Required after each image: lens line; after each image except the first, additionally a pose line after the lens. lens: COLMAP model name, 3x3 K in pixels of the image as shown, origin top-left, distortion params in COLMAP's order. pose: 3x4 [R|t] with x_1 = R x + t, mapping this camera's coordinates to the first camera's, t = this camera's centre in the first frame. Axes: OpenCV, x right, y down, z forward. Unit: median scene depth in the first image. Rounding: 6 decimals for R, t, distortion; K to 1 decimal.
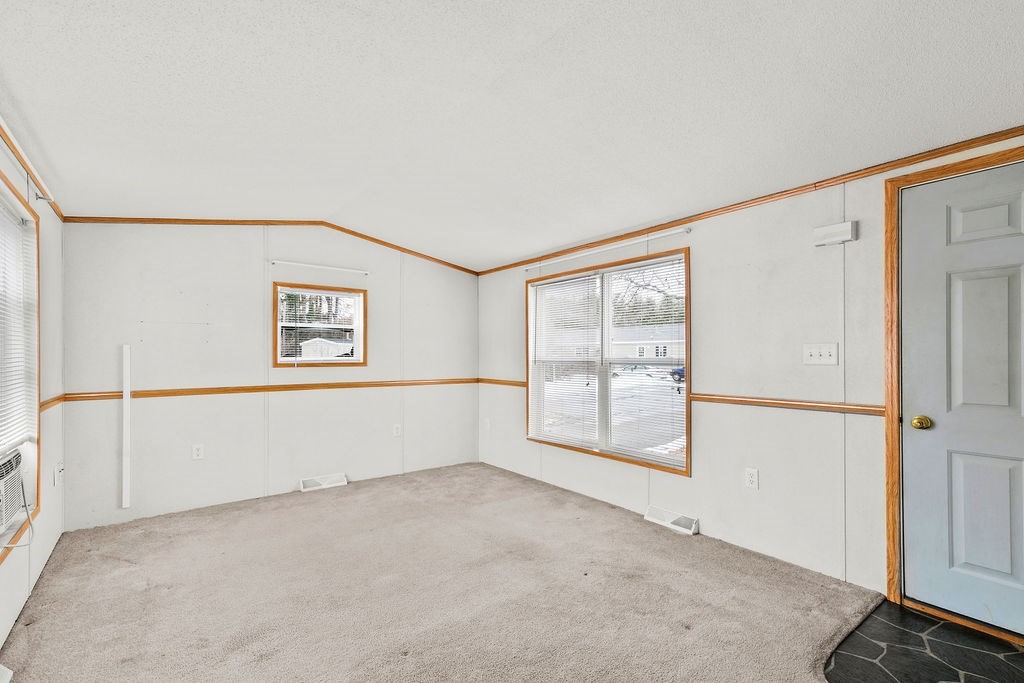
lens RADIAL K [[461.5, 0, 518.0], [0, 461.5, 356.7], [0, 0, 1]] dist [0.021675, -0.003125]
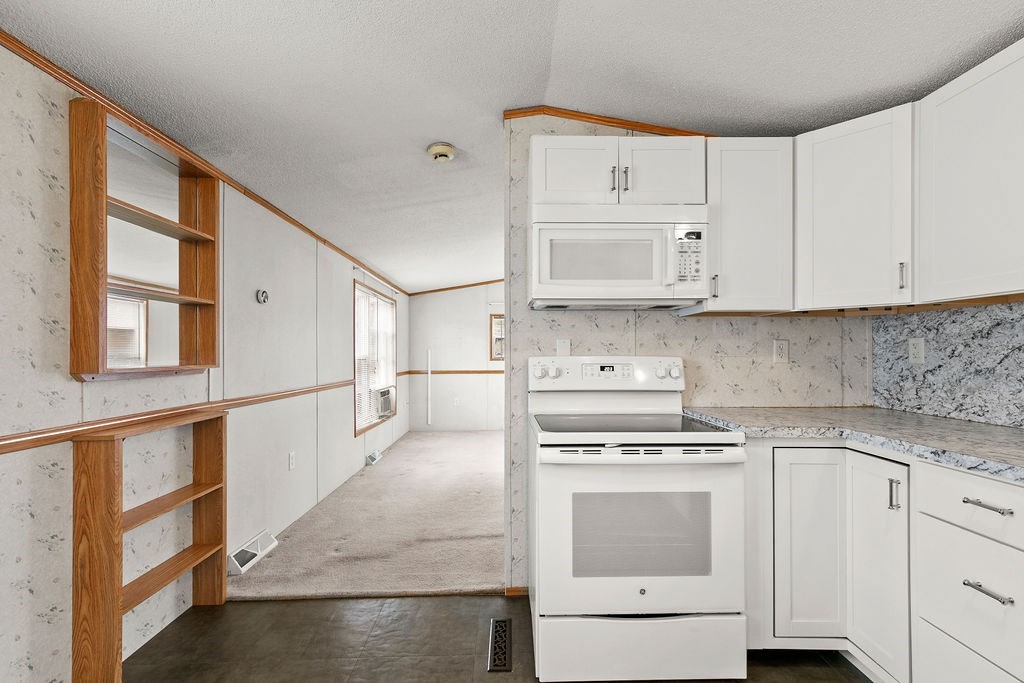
lens RADIAL K [[461.5, 0, 514.4], [0, 461.5, 353.8], [0, 0, 1]] dist [0.021675, -0.003125]
pose [[0.805401, -0.001815, -0.592728, 0.626149], [-0.000122, 0.999995, -0.003229, 0.002269], [0.592731, 0.002673, 0.805396, -0.408532]]
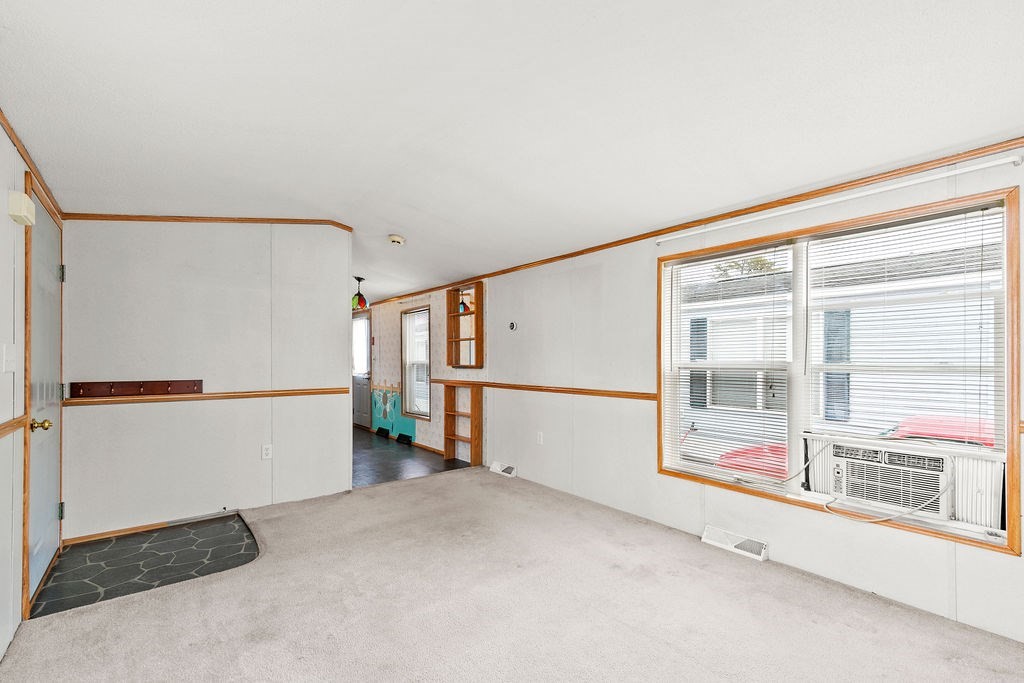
lens RADIAL K [[461.5, 0, 519.7], [0, 461.5, 362.8], [0, 0, 1]] dist [0.021675, -0.003125]
pose [[-0.999935, -0.000030, -0.011403, -0.105664], [-0.000127, 0.999964, 0.008513, -0.002792], [0.011402, 0.008514, -0.999899, 1.120875]]
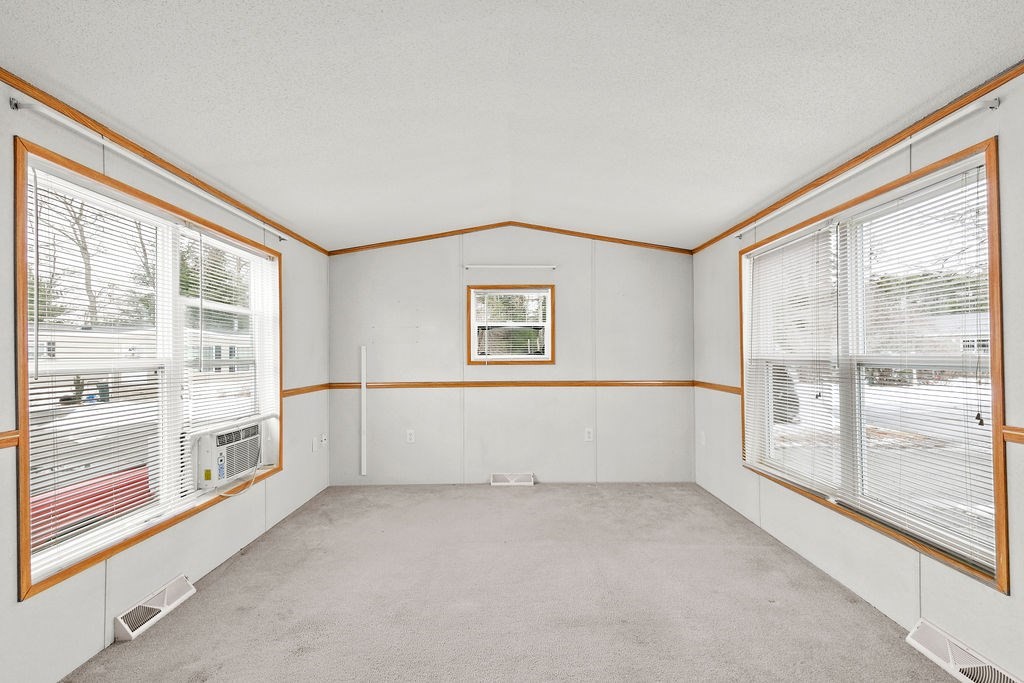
lens RADIAL K [[461.5, 0, 514.9], [0, 461.5, 350.2], [0, 0, 1]] dist [0.021675, -0.003125]
pose [[0.794641, -0.008844, -0.607015, 0.206985], [0.004599, 0.999953, -0.008547, -0.001000], [0.607062, 0.004000, 0.794644, 0.215393]]
